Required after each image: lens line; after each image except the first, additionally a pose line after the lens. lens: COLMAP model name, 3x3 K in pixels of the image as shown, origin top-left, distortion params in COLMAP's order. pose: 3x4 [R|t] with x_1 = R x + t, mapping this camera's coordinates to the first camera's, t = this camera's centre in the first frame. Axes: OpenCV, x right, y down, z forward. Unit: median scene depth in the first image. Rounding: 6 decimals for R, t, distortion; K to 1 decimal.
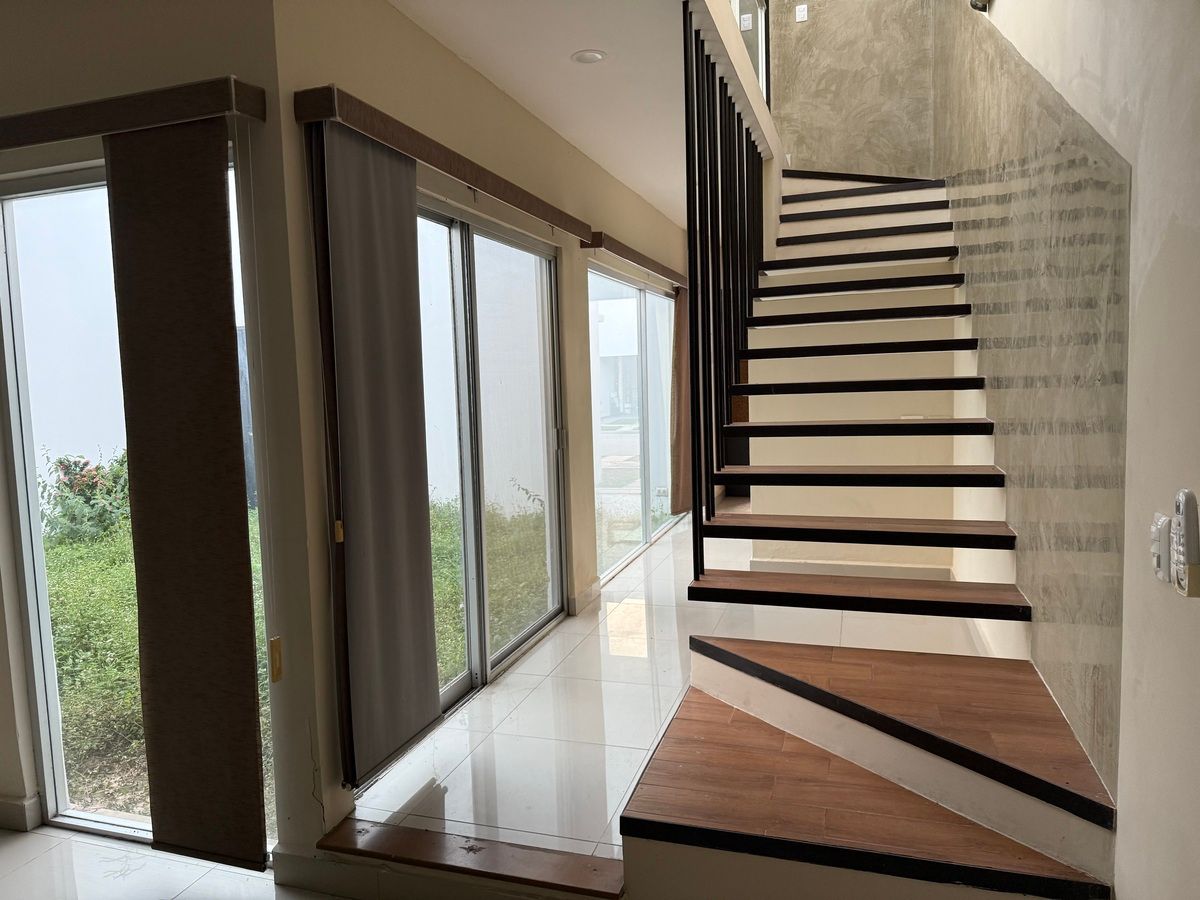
lens RADIAL K [[850.0, 0, 547.6], [0, 850.0, 463.1], [0, 0, 1]] dist [0.042292, -0.054691]
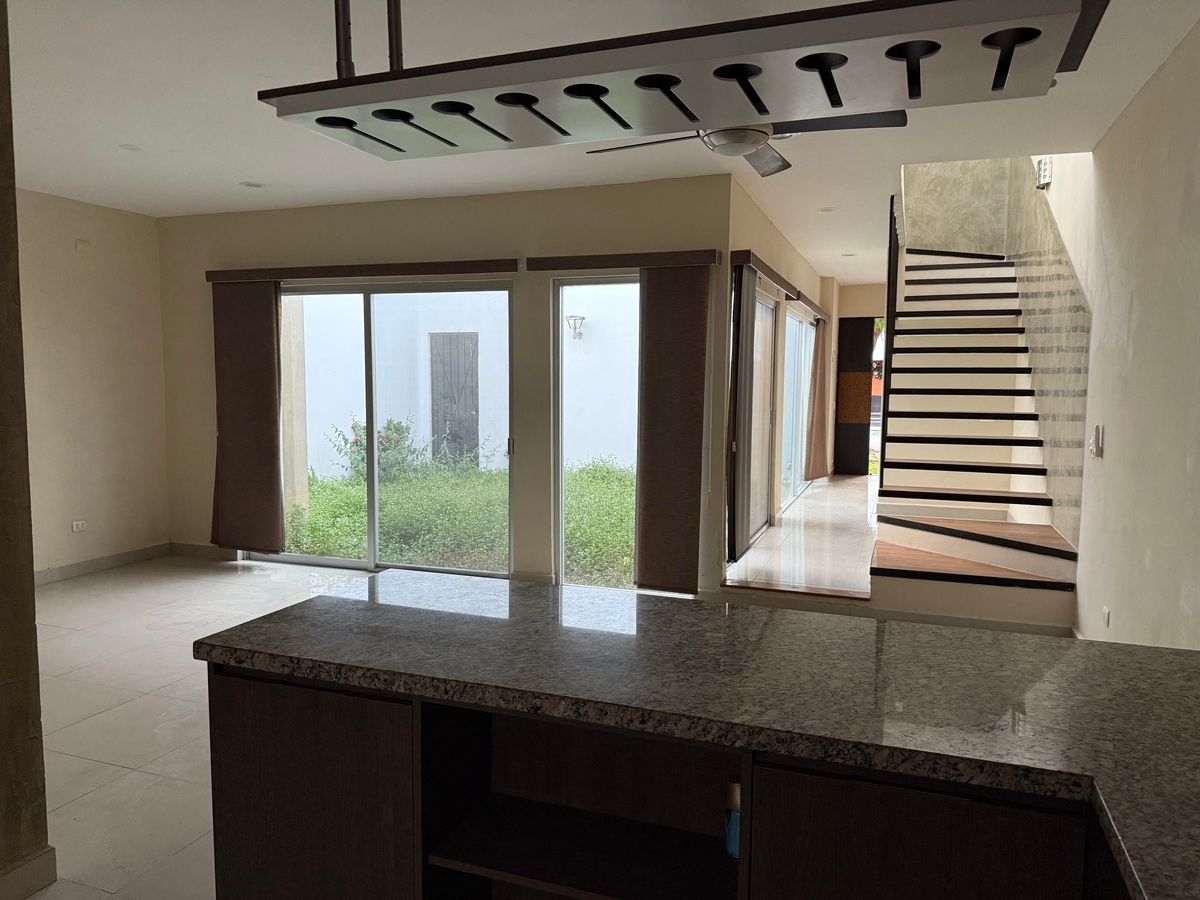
lens RADIAL K [[848.0, 0, 584.2], [0, 848.0, 452.1], [0, 0, 1]] dist [0.068967, -0.078269]
pose [[0.998920, 0.045231, -0.010630, -0.311425], [-0.045338, 0.998922, -0.009991, 0.069226], [0.010166, 0.010463, 0.999894, -0.618116]]
